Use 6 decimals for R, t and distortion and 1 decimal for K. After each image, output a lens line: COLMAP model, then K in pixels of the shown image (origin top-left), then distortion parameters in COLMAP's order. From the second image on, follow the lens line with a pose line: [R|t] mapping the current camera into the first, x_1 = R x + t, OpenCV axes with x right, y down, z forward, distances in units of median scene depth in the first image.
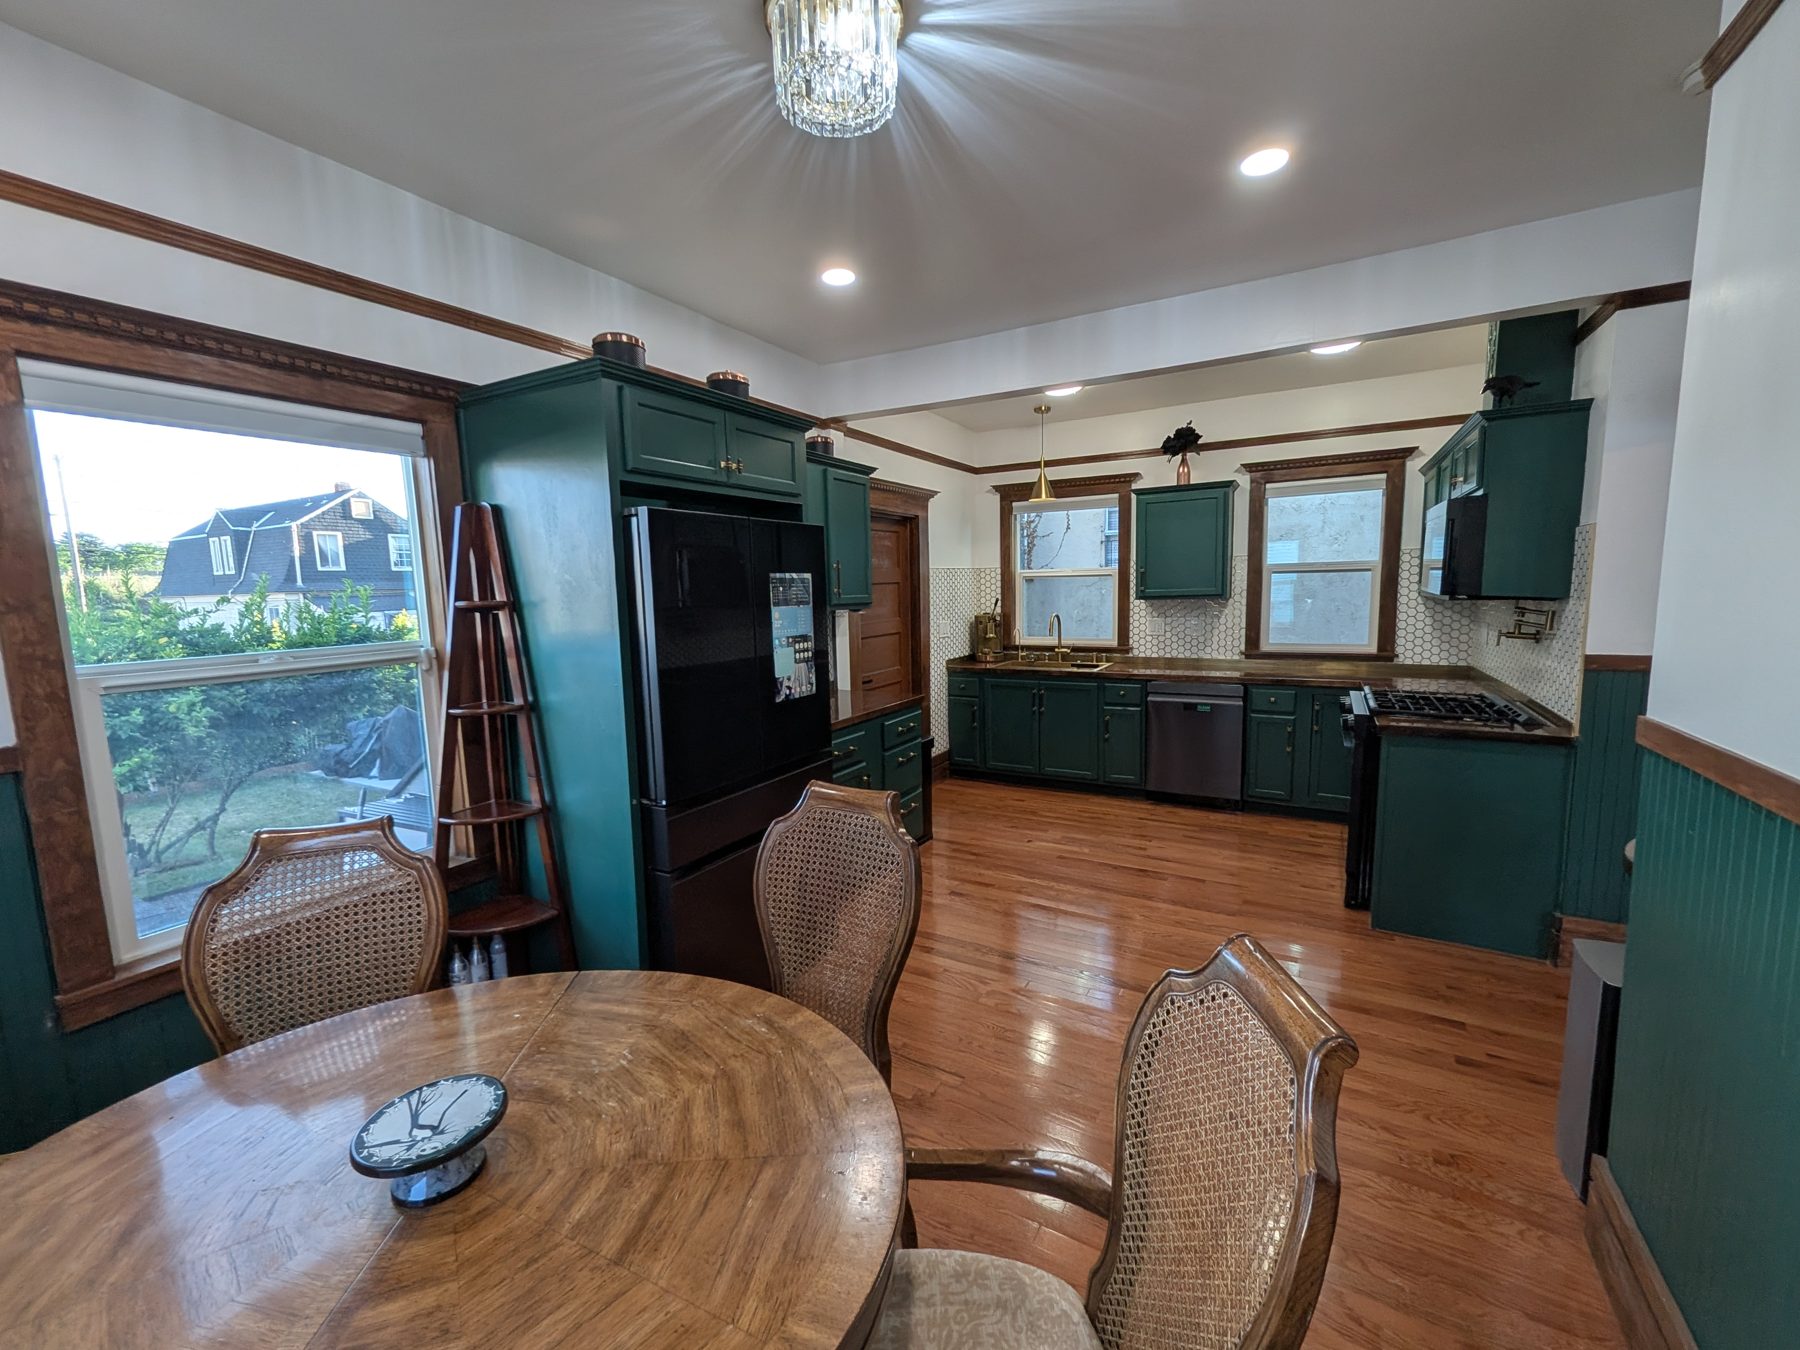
lens RADIAL K [[752.3, 0, 900.0], [0, 752.3, 675.0], [0, 0, 1]] dist [-0.000795, 0.000004]
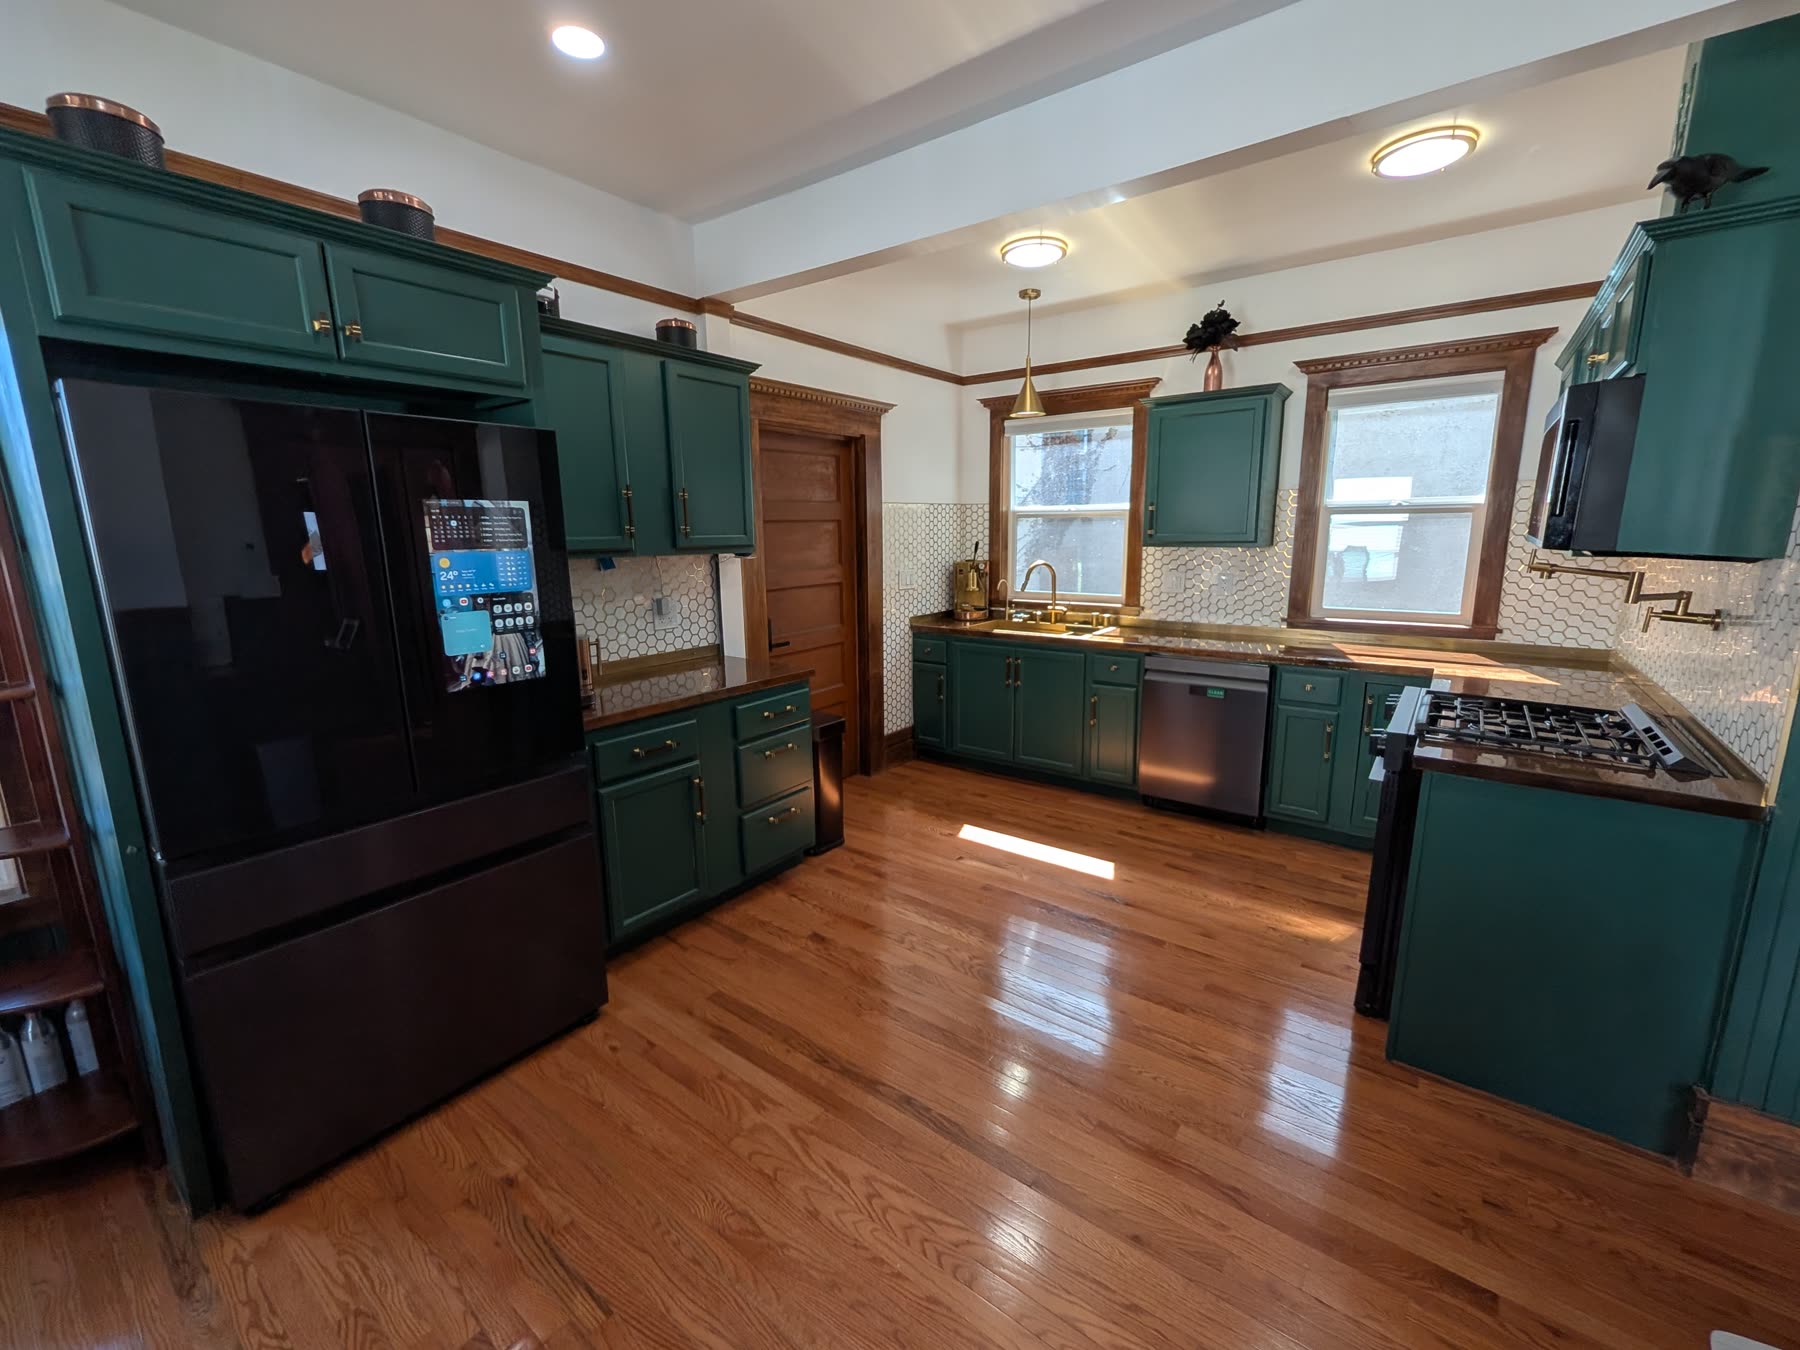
lens RADIAL K [[766.1, 0, 900.0], [0, 766.1, 675.0], [0, 0, 1]] dist [0.001976, -0.000016]
pose [[0.992651, 0.036000, -0.115536, 0.191015], [-0.027335, 0.996754, 0.075728, -0.025681], [0.117887, -0.072013, 0.990412, 0.218306]]
